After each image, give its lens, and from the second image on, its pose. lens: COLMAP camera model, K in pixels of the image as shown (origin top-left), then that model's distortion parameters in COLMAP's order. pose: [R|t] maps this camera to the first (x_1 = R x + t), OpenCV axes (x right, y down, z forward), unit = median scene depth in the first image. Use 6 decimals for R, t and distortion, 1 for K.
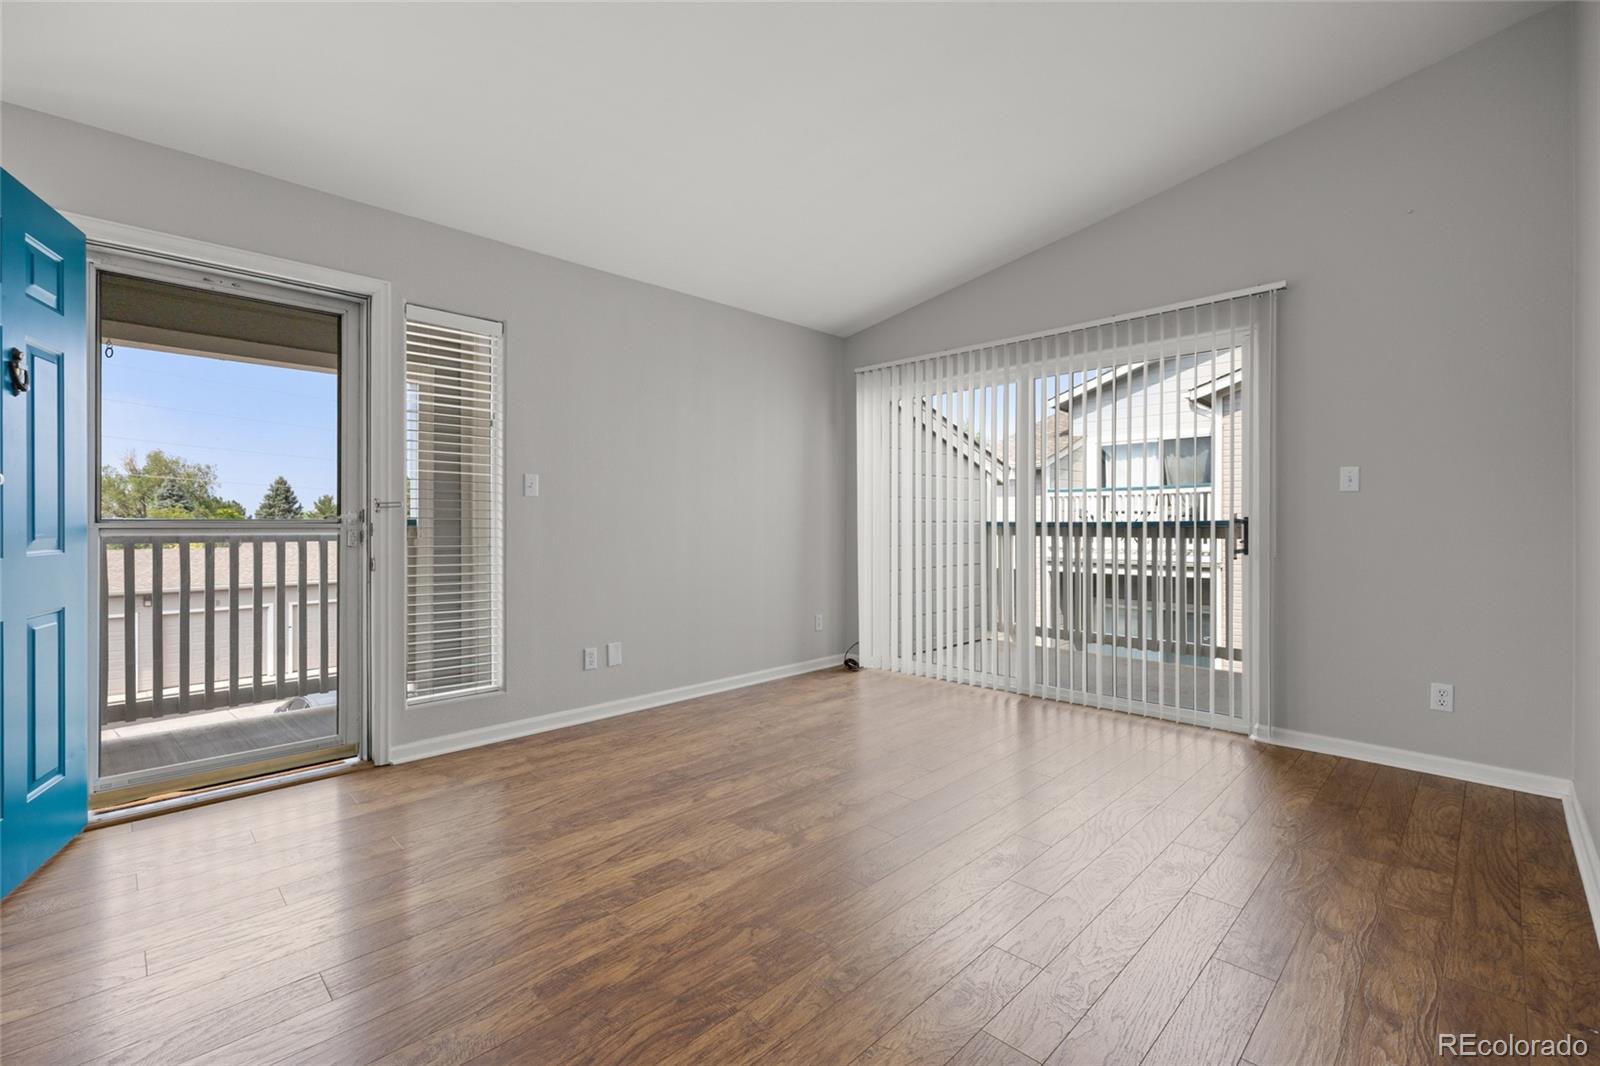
lens RADIAL K [[705.5, 0, 794.4], [0, 705.5, 533.0], [0, 0, 1]] dist [0.001271, 0.001598]
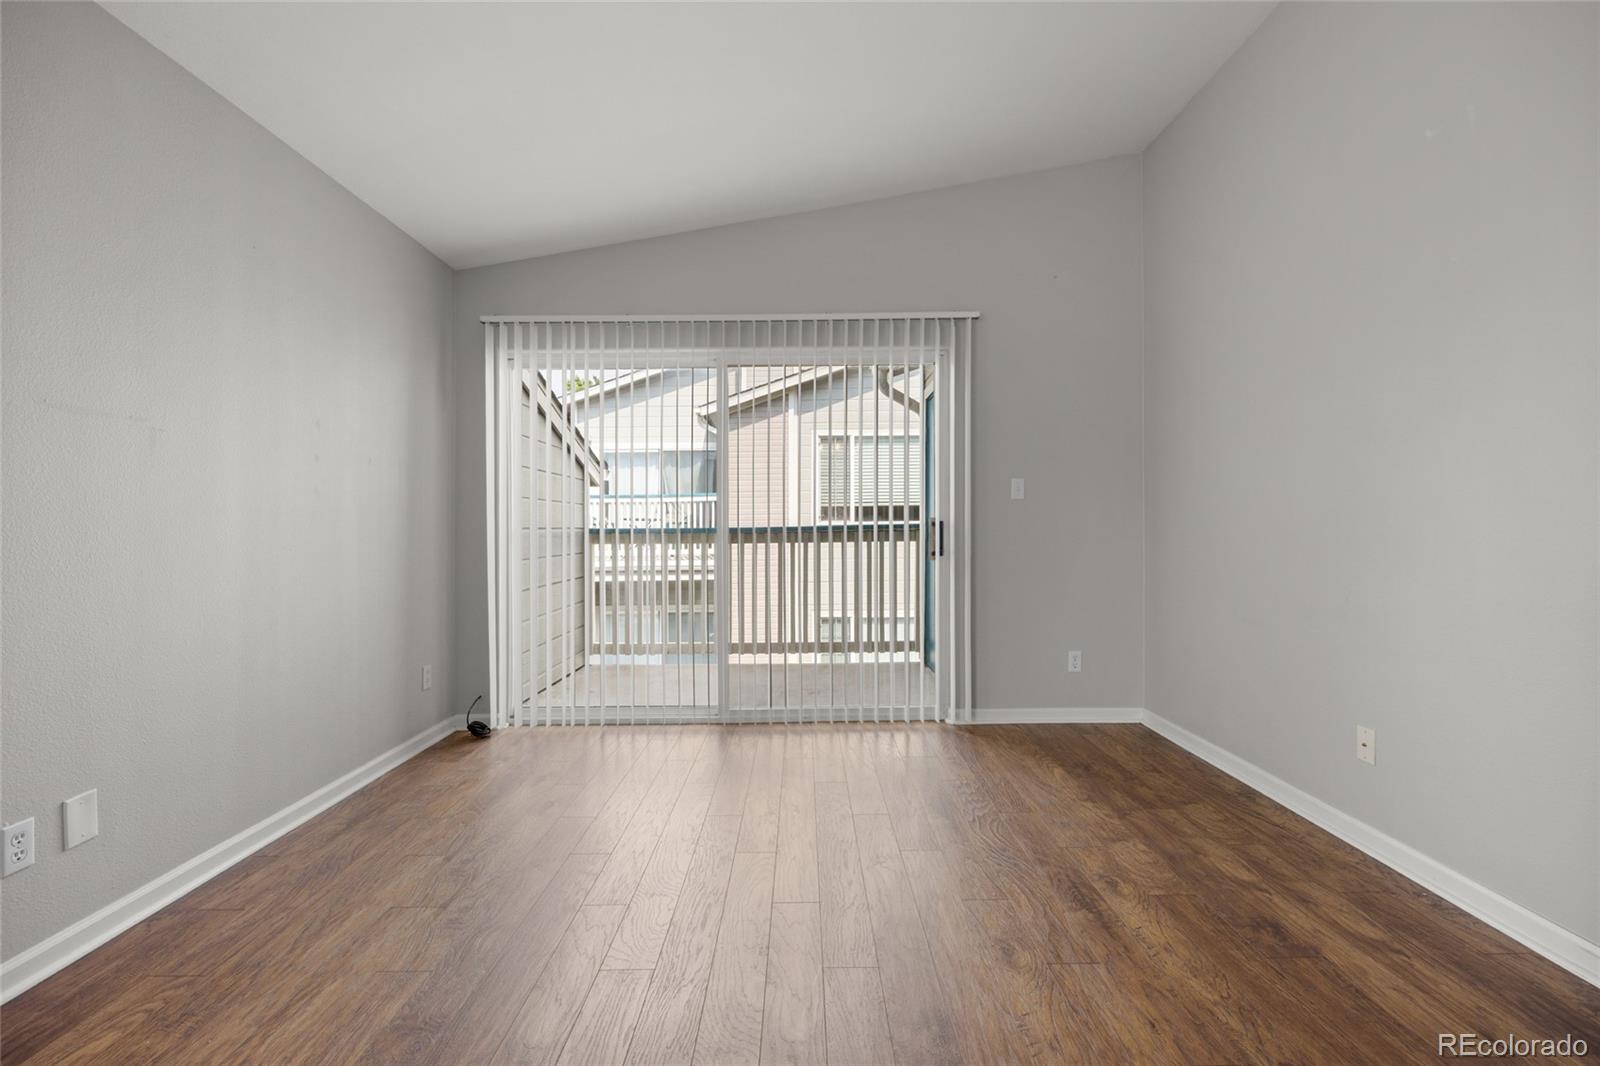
lens RADIAL K [[705.5, 0, 805.5], [0, 705.5, 530.5], [0, 0, 1]] dist [0.001271, 0.001598]
pose [[0.696595, -0.006572, 0.717435, -0.189719], [0.017666, 0.999812, -0.007995, -0.001770], [-0.717247, 0.018243, 0.696580, 0.253135]]
